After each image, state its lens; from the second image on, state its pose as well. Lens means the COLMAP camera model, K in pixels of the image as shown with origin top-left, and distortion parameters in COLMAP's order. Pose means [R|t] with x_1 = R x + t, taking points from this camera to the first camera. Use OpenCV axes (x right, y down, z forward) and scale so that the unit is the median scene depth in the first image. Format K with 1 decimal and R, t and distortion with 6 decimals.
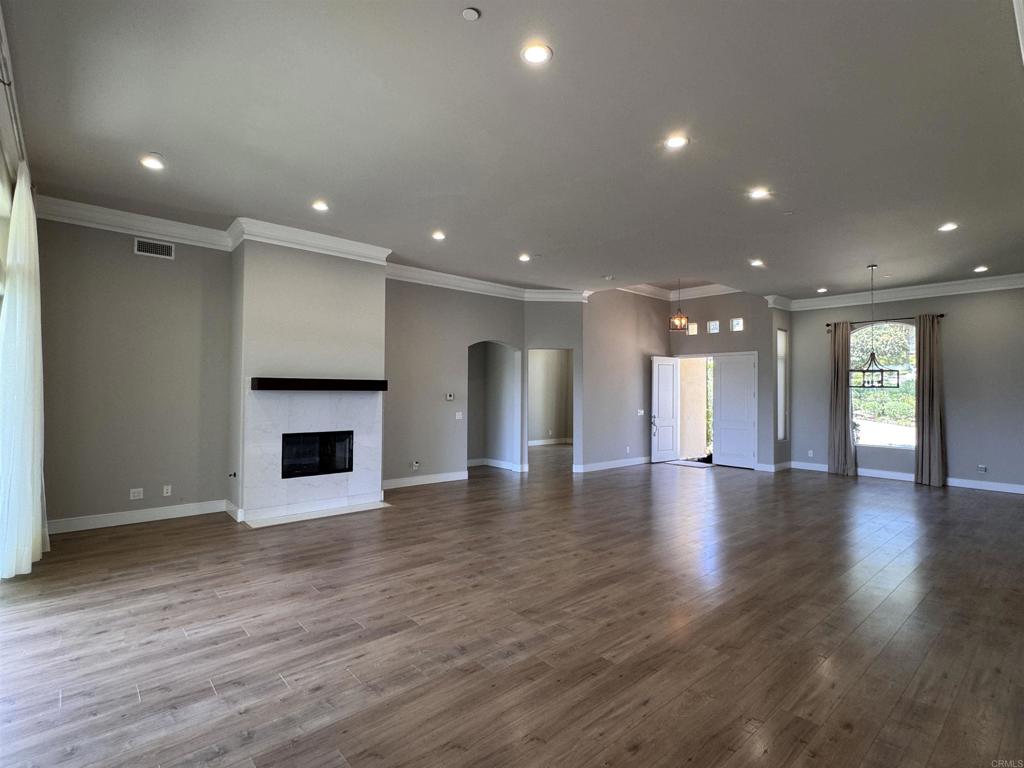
lens RADIAL K [[506.5, 0, 512.0], [0, 506.5, 384.0], [0, 0, 1]] dist [-0.000392, -0.000025]
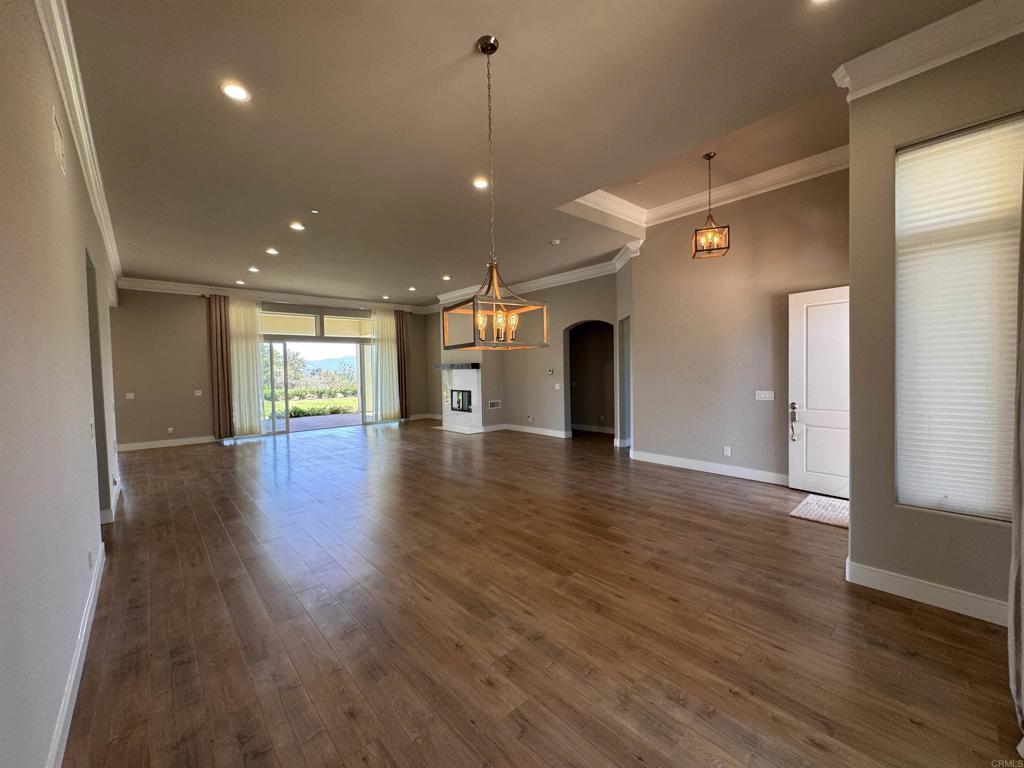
lens RADIAL K [[412.8, 0, 512.0], [0, 412.8, 384.0], [0, 0, 1]] dist [-0.000599, -0.000008]
pose [[0.000998, 0.029193, -0.999573, 0.918140], [0.036804, 0.998895, 0.029210, 0.022333], [0.999322, -0.036818, -0.000078, 0.883144]]
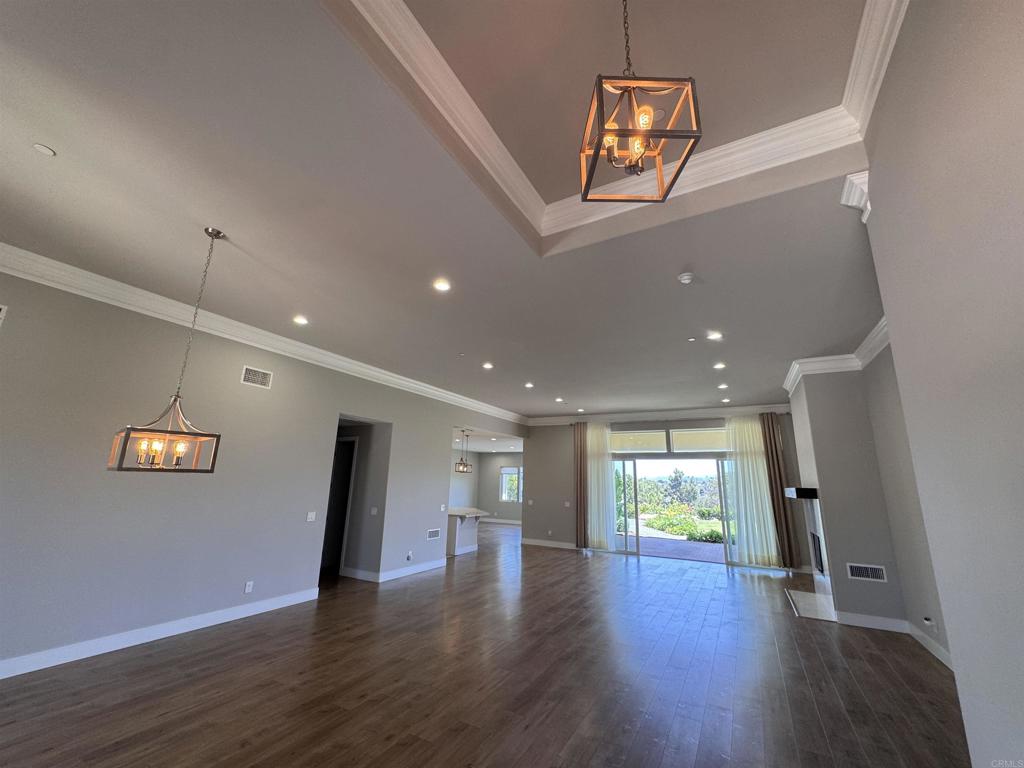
lens RADIAL K [[409.9, 0, 512.0], [0, 409.9, 384.0], [0, 0, 1]] dist [-0.000956, 0.000034]
pose [[-0.944087, -0.109464, -0.310994, 0.450606], [-0.028556, 0.966879, -0.253634, 0.012688], [0.328458, -0.230571, -0.915944, 1.284141]]
